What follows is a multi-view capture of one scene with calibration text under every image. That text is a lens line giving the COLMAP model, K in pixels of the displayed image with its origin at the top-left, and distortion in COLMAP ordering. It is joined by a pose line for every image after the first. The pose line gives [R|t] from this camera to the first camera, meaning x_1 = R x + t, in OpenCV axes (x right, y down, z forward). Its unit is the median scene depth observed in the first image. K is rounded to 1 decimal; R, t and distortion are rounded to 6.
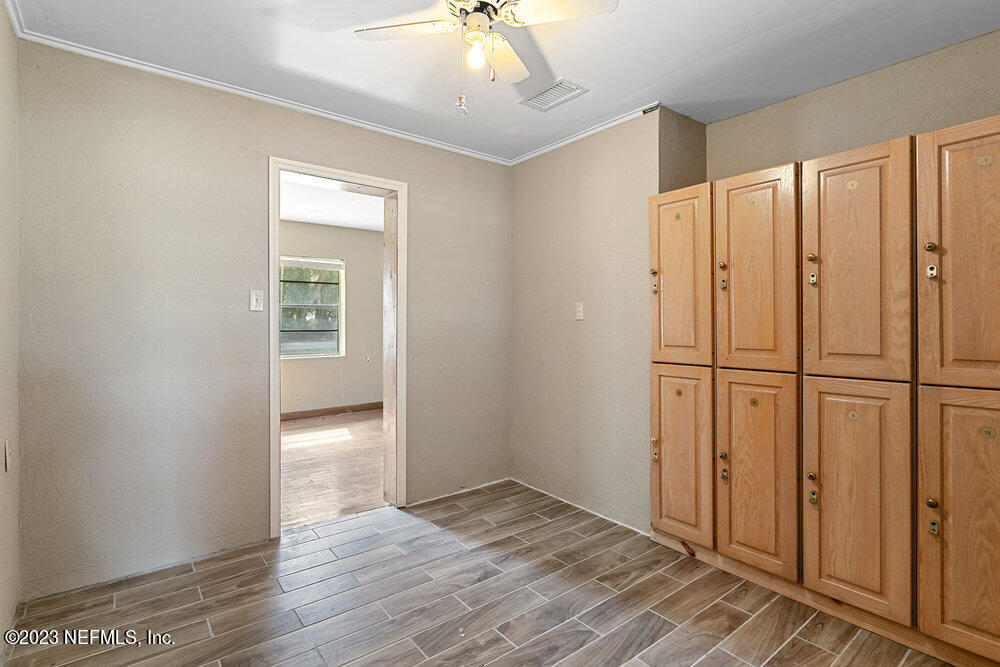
lens RADIAL K [[477.5, 0, 499.9], [0, 477.5, 321.7], [0, 0, 1]] dist [0.011165, 0.000382]
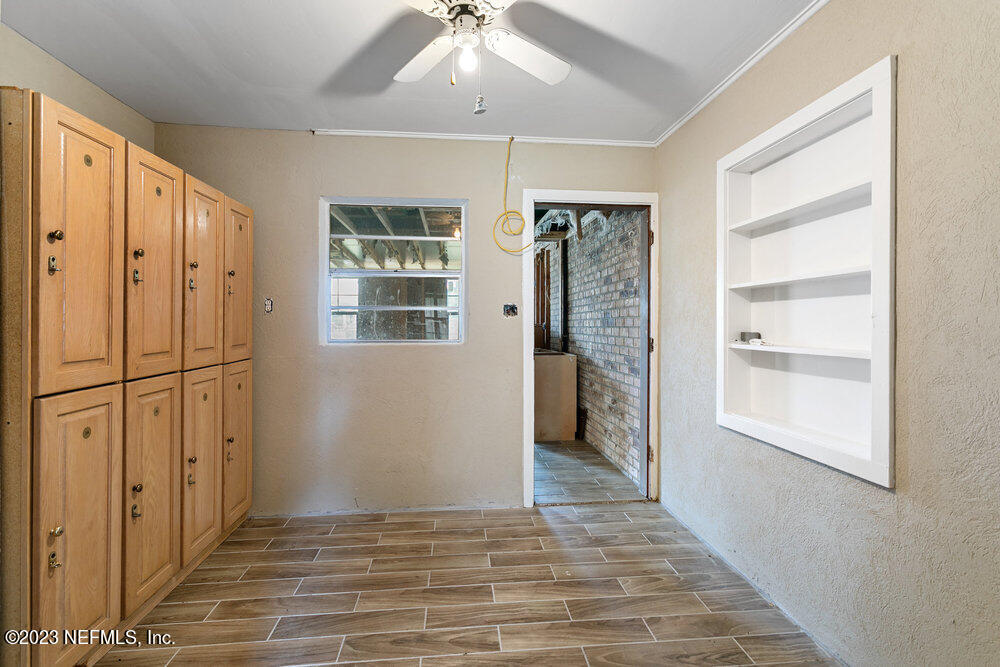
lens RADIAL K [[477.5, 0, 499.9], [0, 477.5, 321.7], [0, 0, 1]] dist [0.011165, 0.000382]
pose [[-0.842863, -0.000339, 0.538128, -0.494932], [0.000114, 1.000000, 0.000808, -0.002276], [-0.538128, 0.000742, -0.842863, 1.380538]]
